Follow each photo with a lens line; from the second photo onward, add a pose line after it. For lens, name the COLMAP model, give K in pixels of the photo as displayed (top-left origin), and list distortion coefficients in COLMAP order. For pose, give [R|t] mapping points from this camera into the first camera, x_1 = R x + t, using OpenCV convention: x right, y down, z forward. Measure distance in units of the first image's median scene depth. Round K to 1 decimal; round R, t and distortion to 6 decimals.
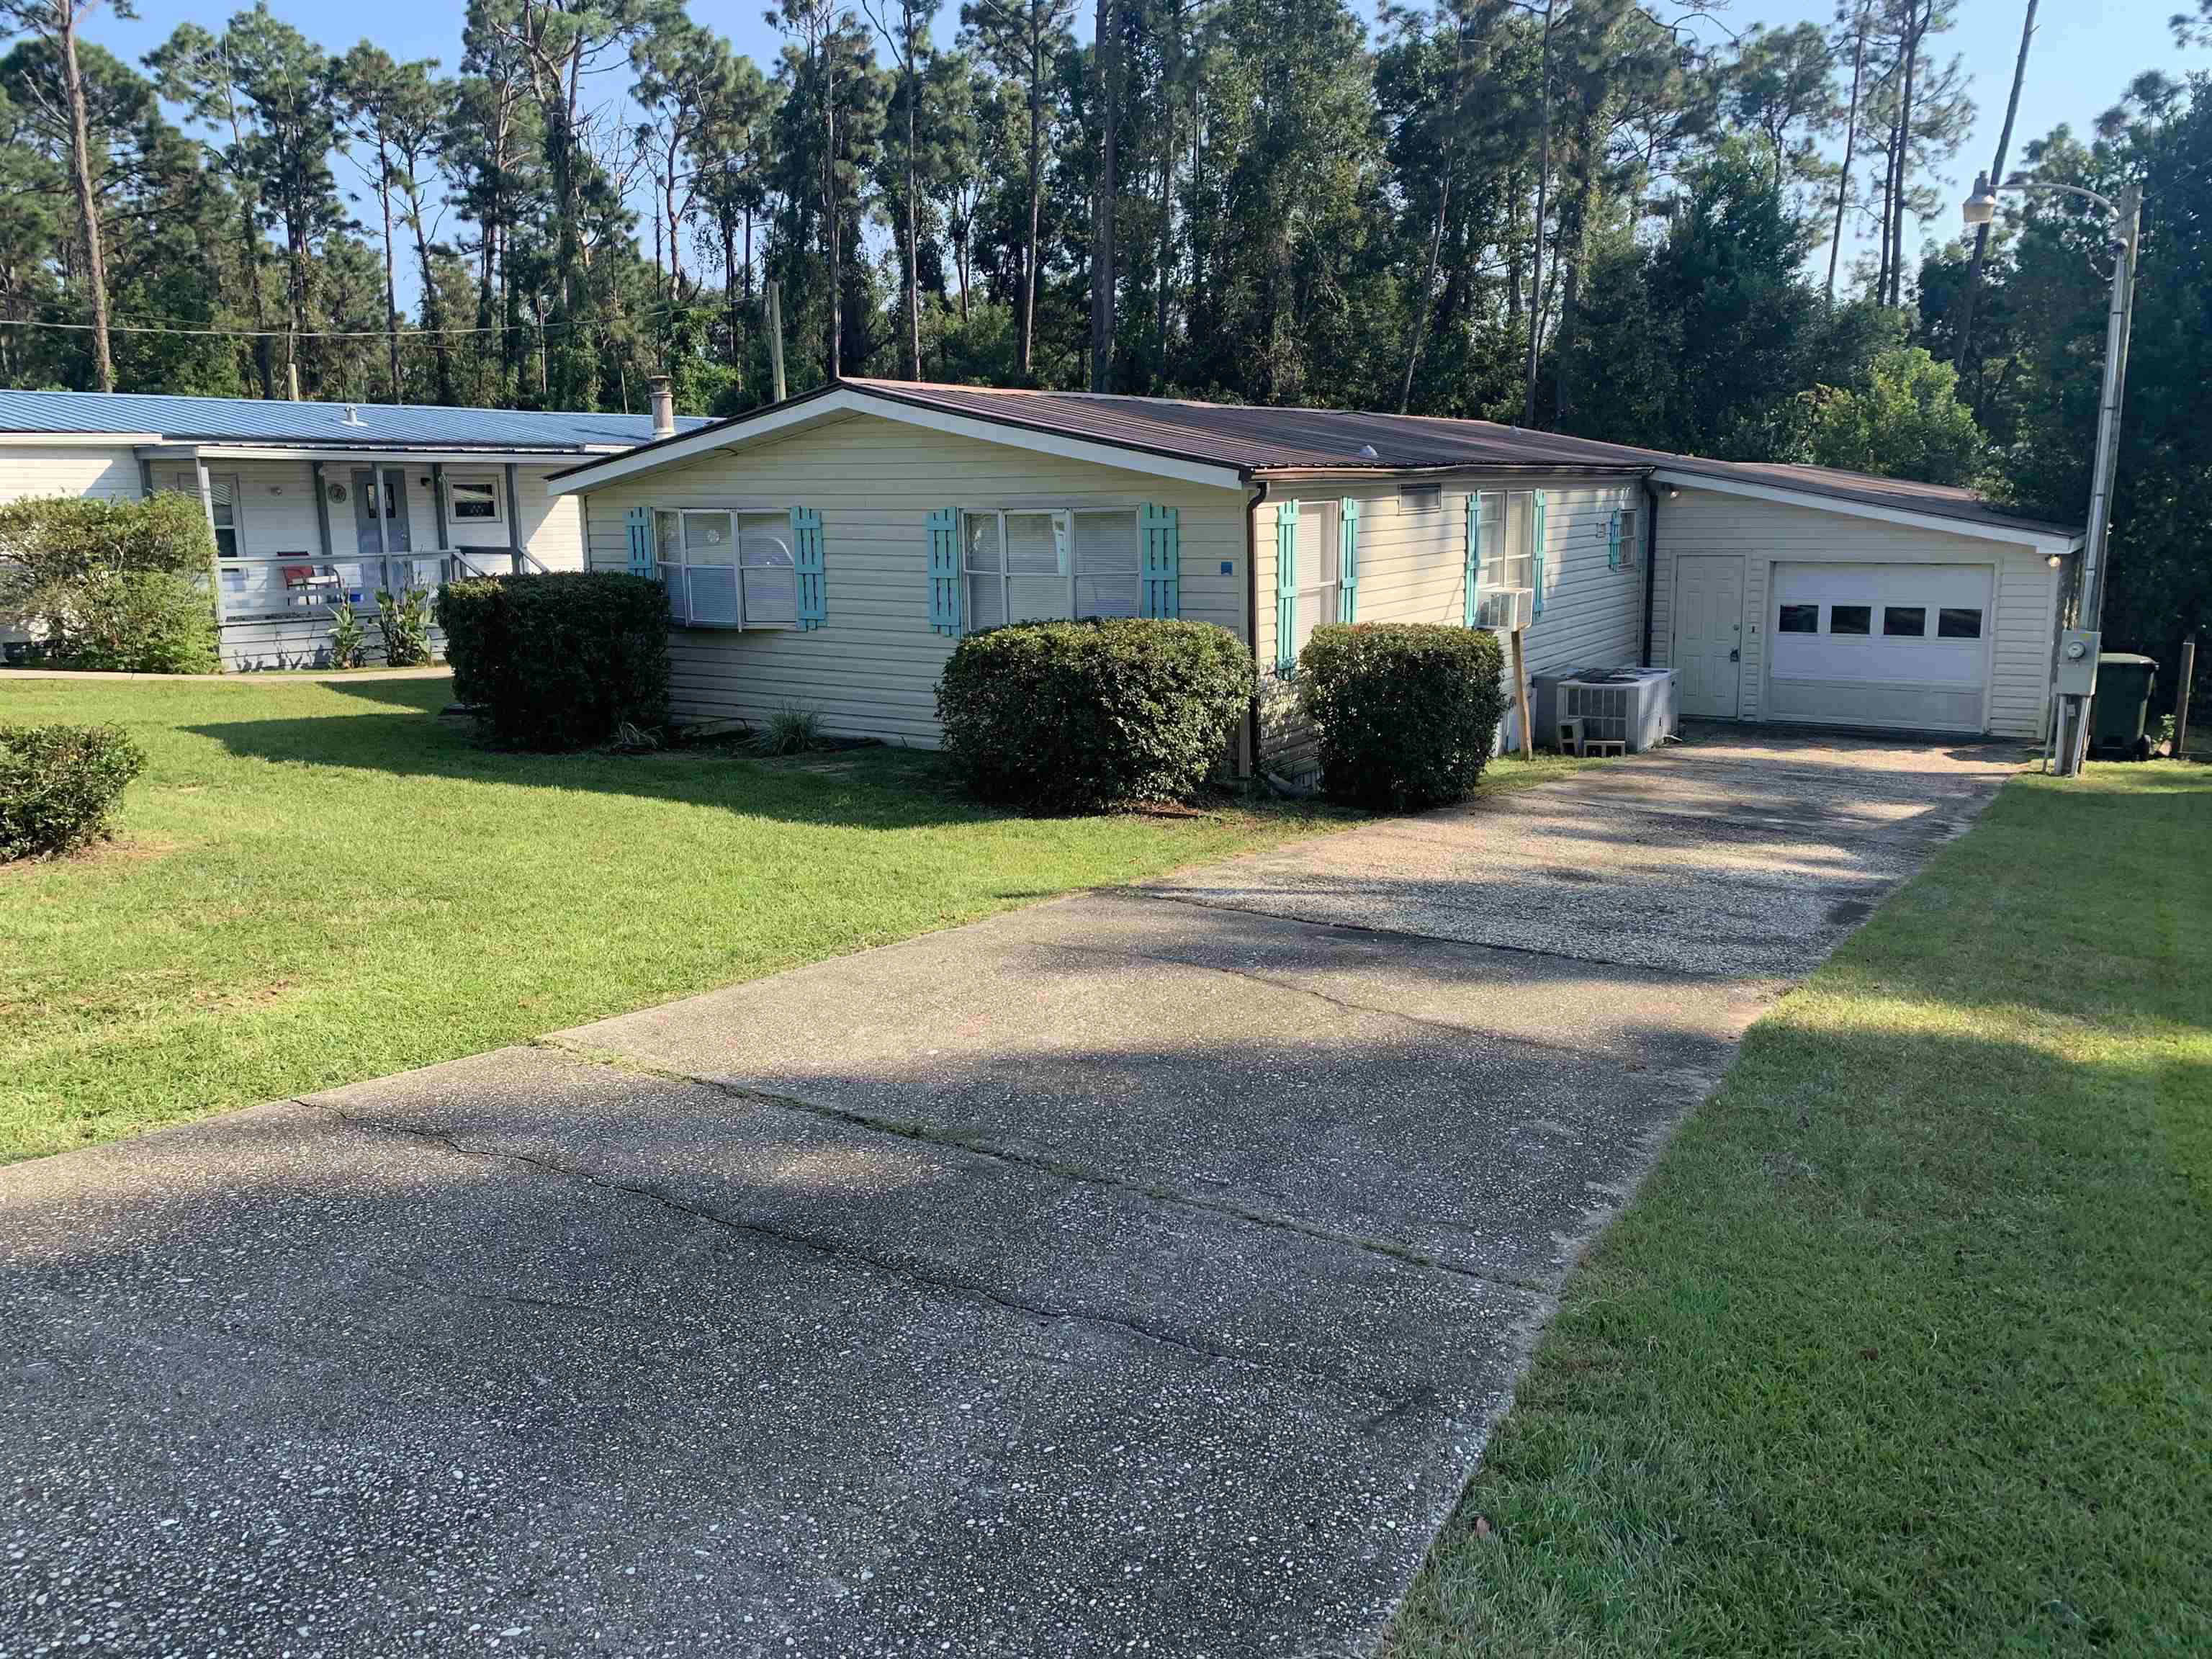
lens RADIAL K [[1689.9, 0, 1107.6], [0, 1689.9, 828.4], [0, 0, 1]] dist [0.032616, -0.010506]
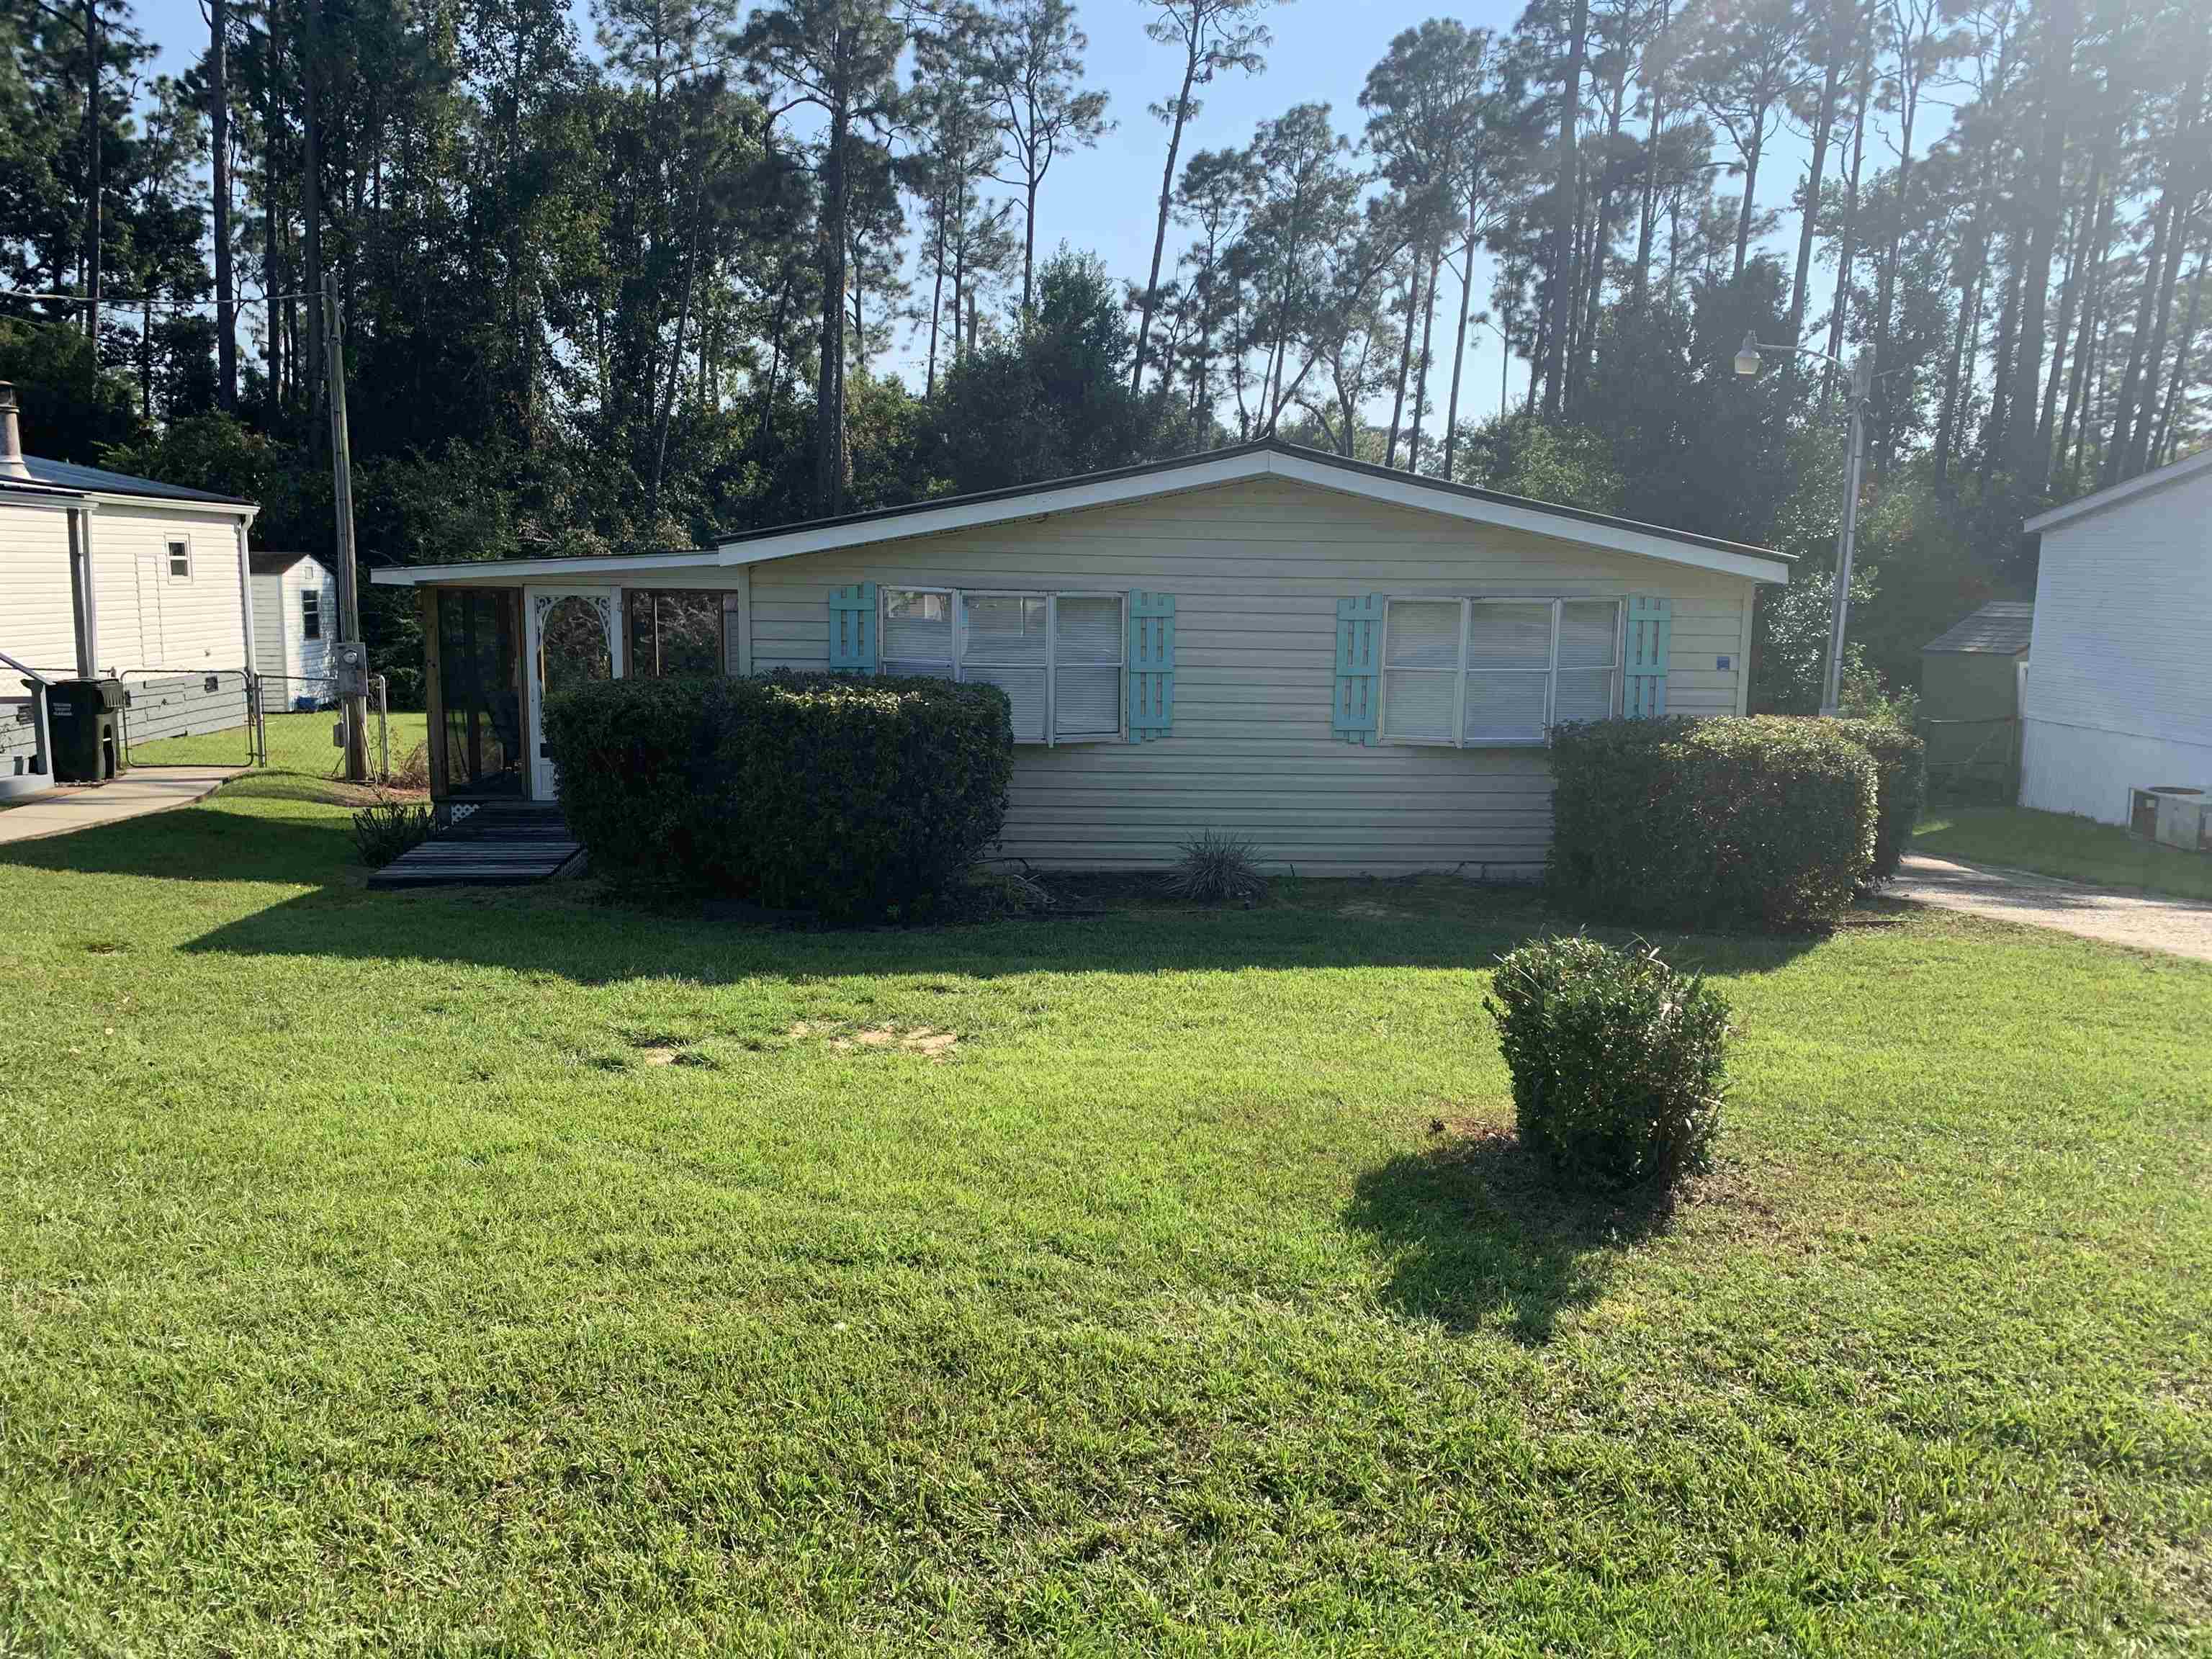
lens RADIAL K [[1689.9, 0, 1105.2], [0, 1689.9, 831.0], [0, 0, 1]] dist [0.032616, -0.010506]
pose [[0.806312, -0.058008, 0.588639, -0.664750], [0.091674, 0.995410, -0.027481, -0.056338], [-0.584343, 0.076121, 0.807929, 0.376407]]
